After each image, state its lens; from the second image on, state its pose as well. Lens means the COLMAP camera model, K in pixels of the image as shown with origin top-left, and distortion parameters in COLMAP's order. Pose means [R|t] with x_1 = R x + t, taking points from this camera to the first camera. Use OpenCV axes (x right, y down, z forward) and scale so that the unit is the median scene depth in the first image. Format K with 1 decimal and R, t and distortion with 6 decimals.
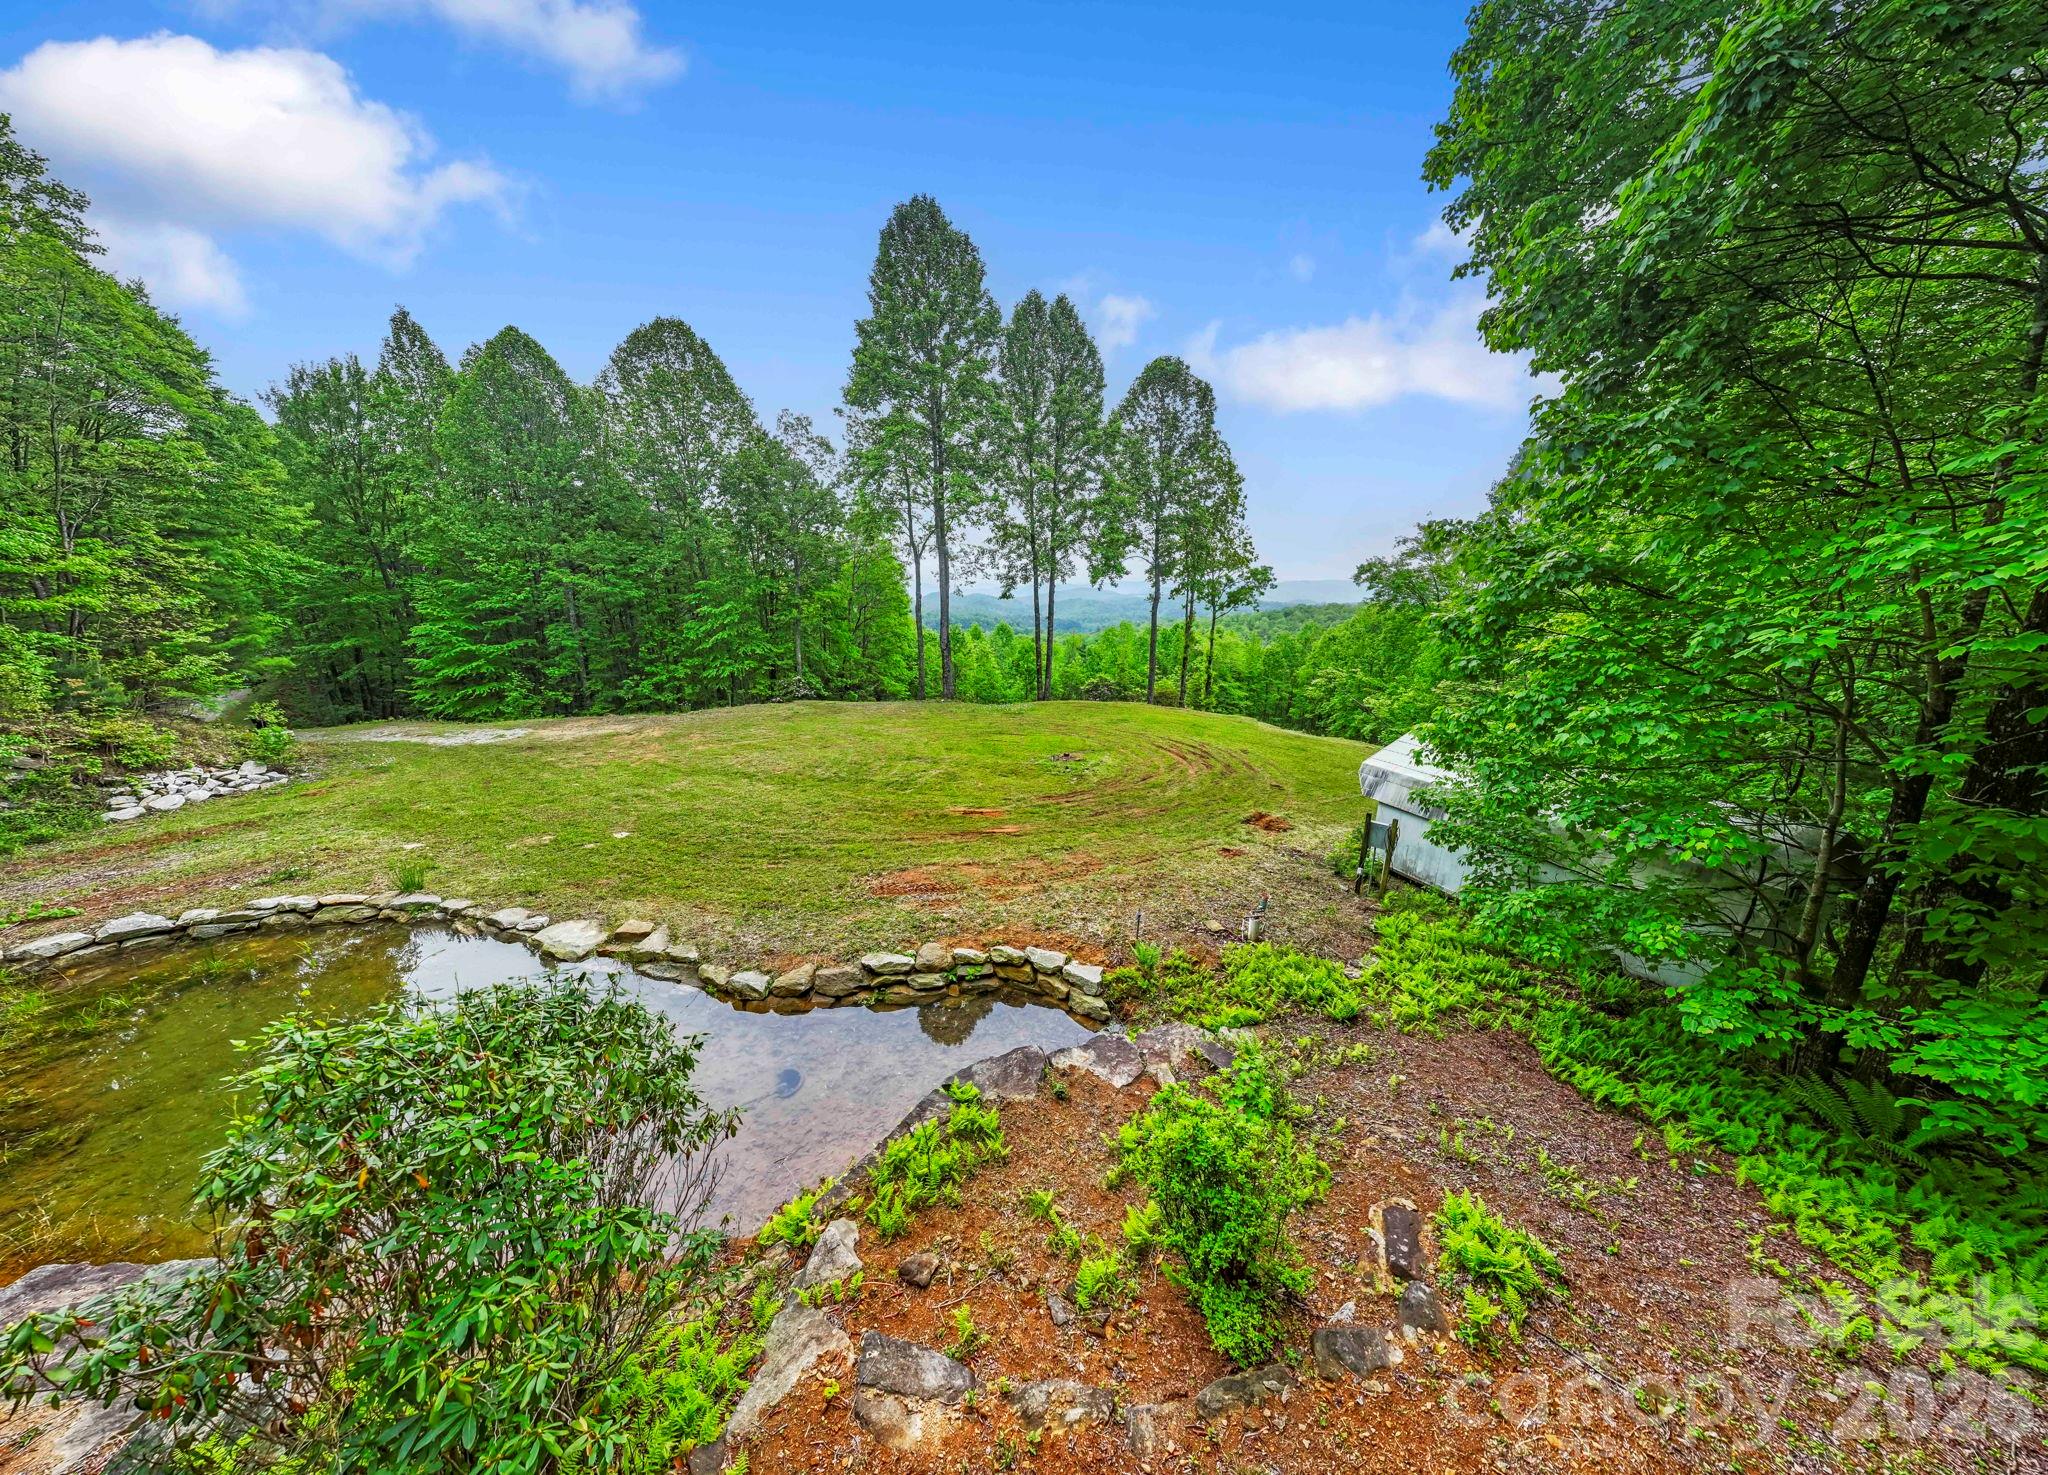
lens RADIAL K [[629.1, 0, 1019.4], [0, 629.1, 757.3], [0, 0, 1]] dist [-0.006113, 0.000119]
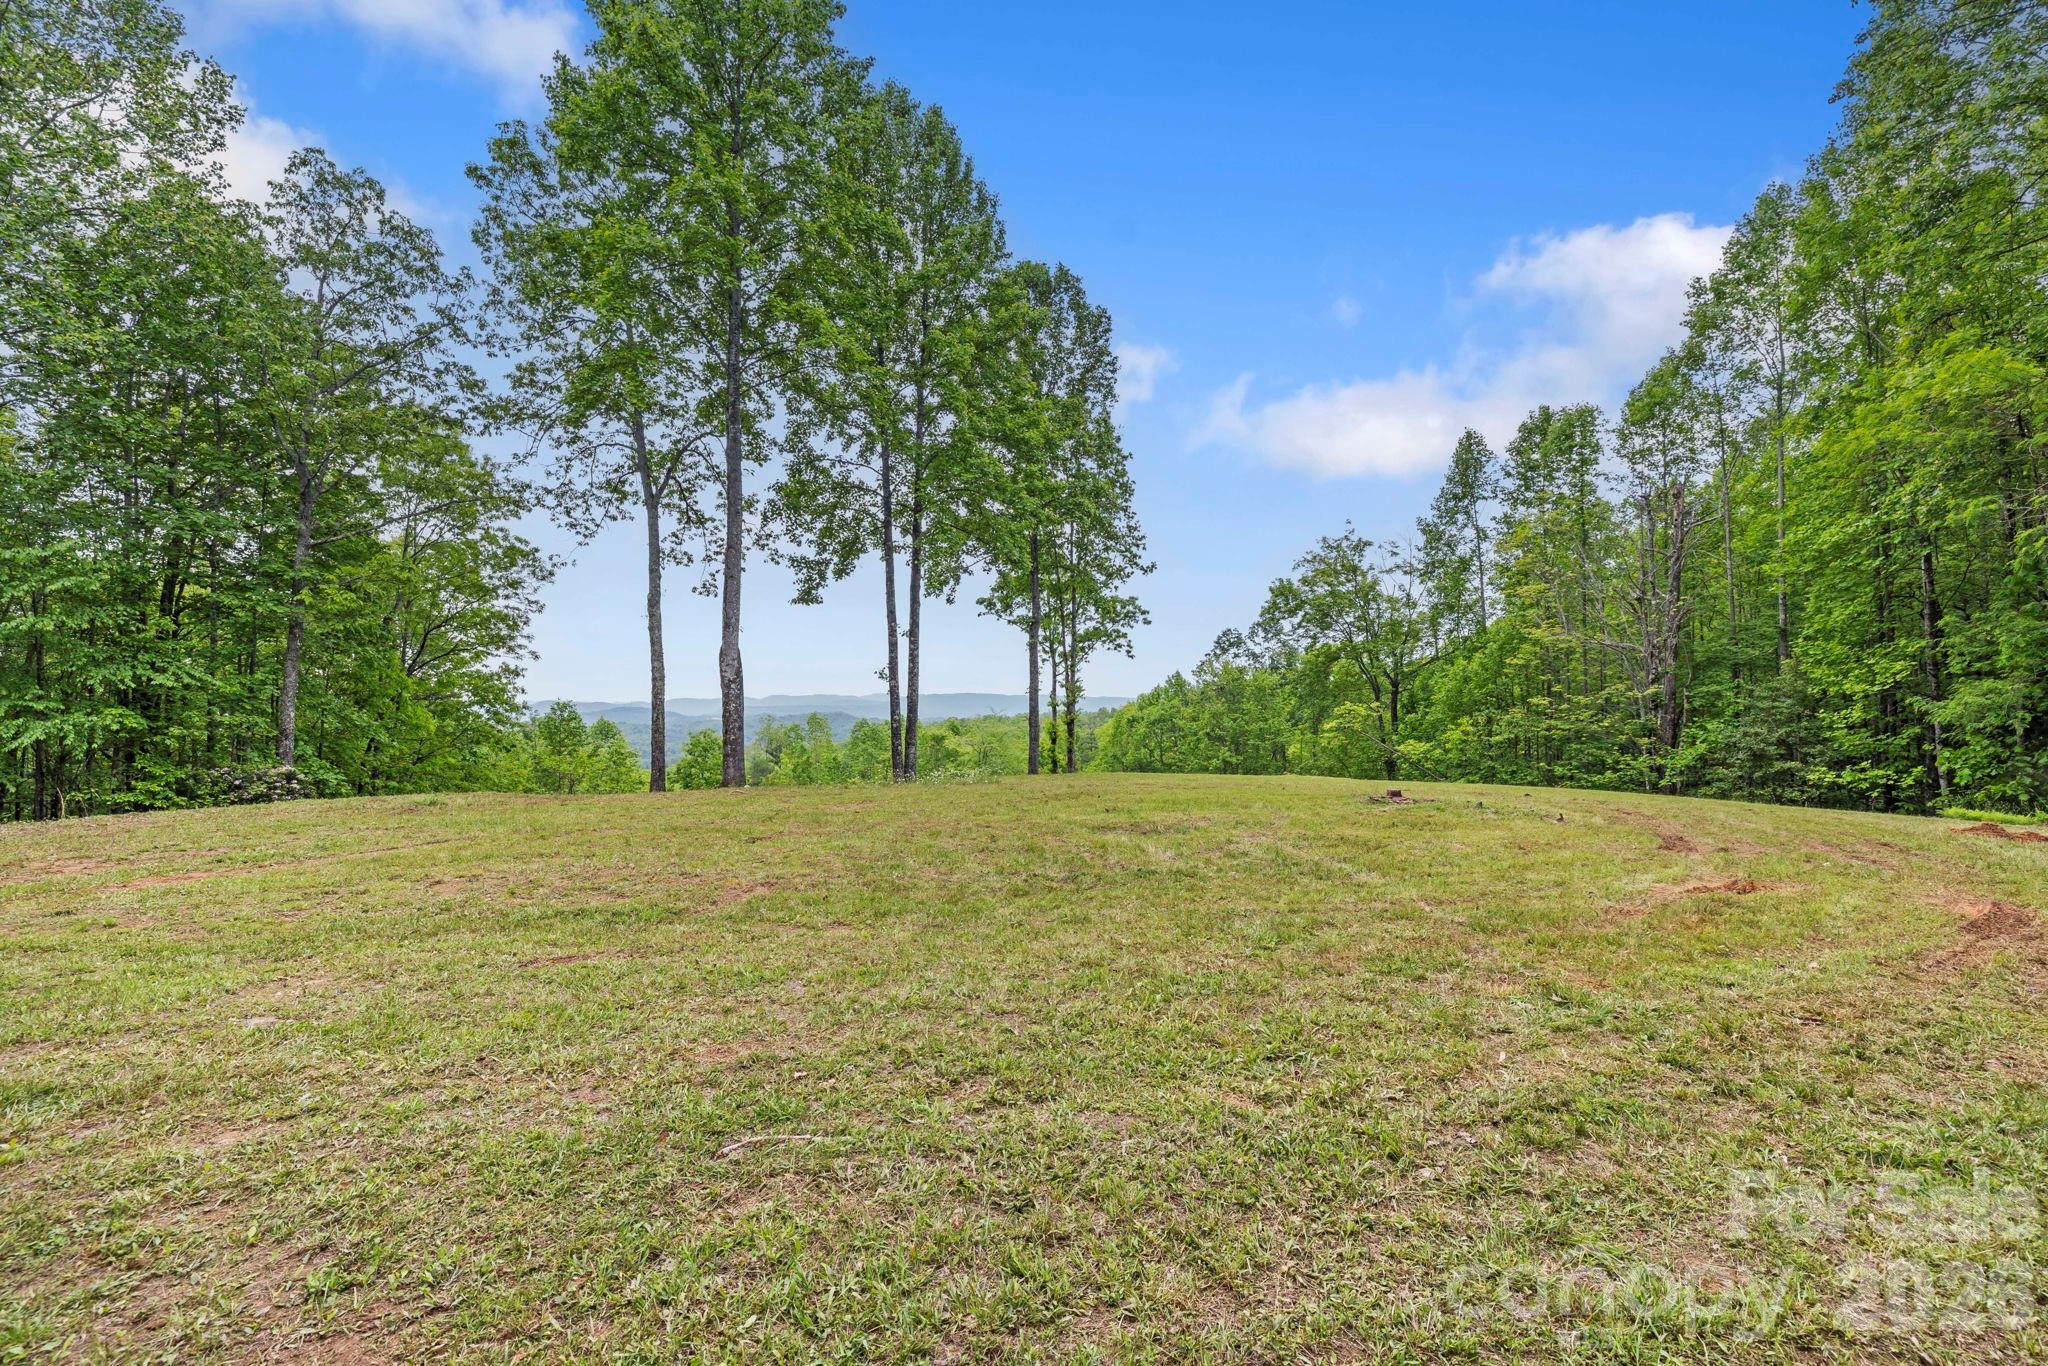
lens RADIAL K [[896.0, 0, 1033.9], [0, 896.0, 681.3], [0, 0, 1]] dist [0.016673, -0.001419]
pose [[0.868008, 0.008064, 0.496486, -0.246667], [0.131861, 0.960226, -0.246129, 0.025126], [-0.478723, 0.279109, 0.832420, 0.333810]]
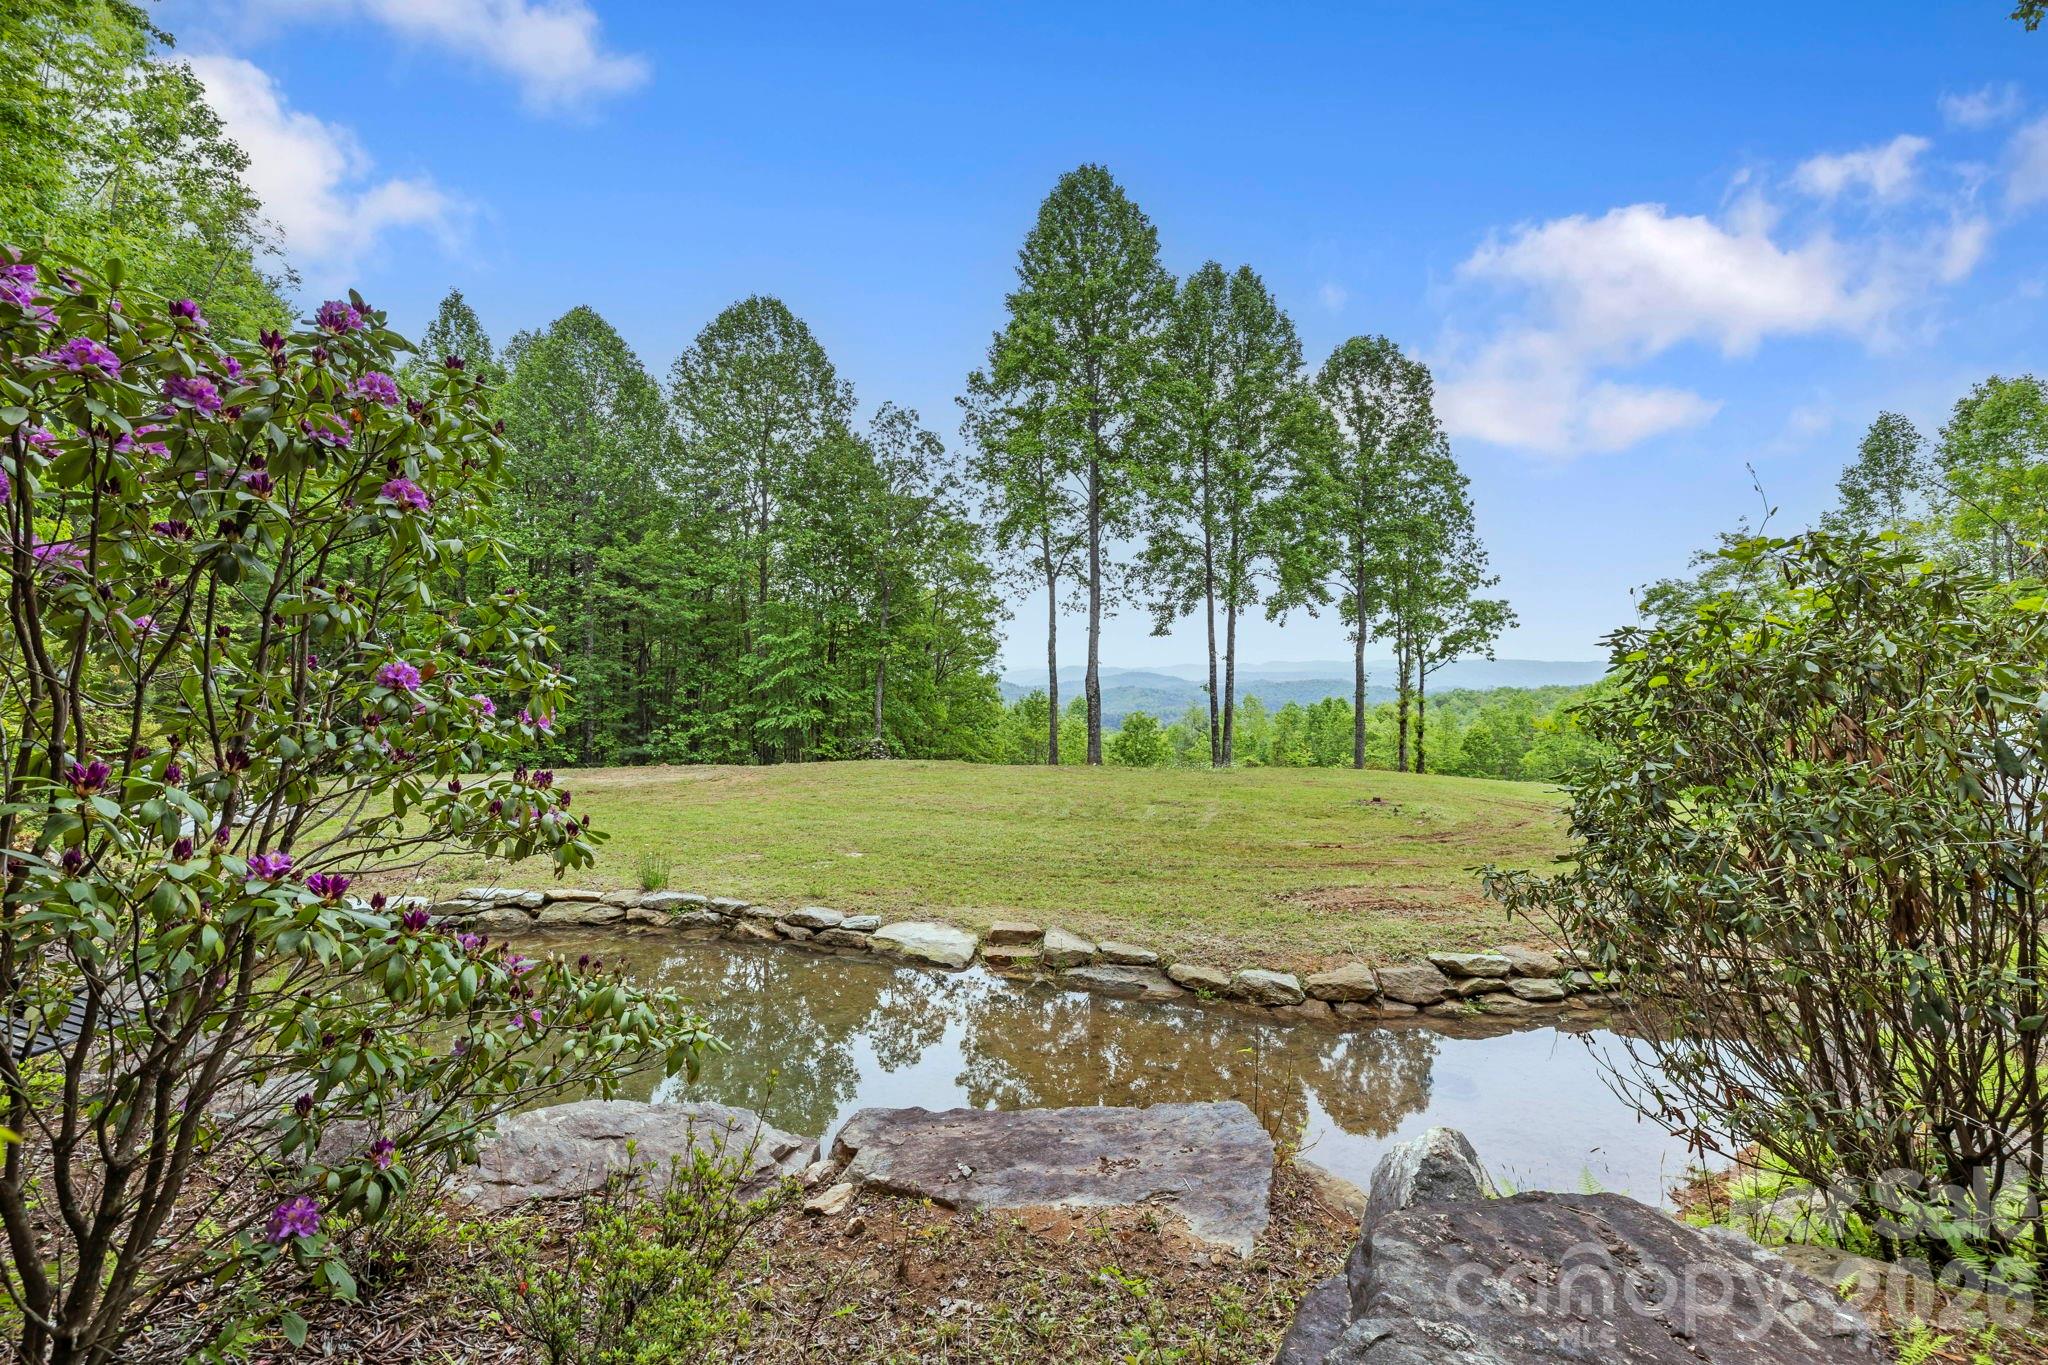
lens RADIAL K [[896.0, 0, 1006.1], [0, 896.0, 661.6], [0, 0, 1]] dist [0.016673, -0.001419]
pose [[0.998840, 0.000751, -0.048149, -0.165009], [-0.013699, 0.963000, -0.269152, 0.072535], [0.046165, 0.269499, 0.961893, -0.006908]]
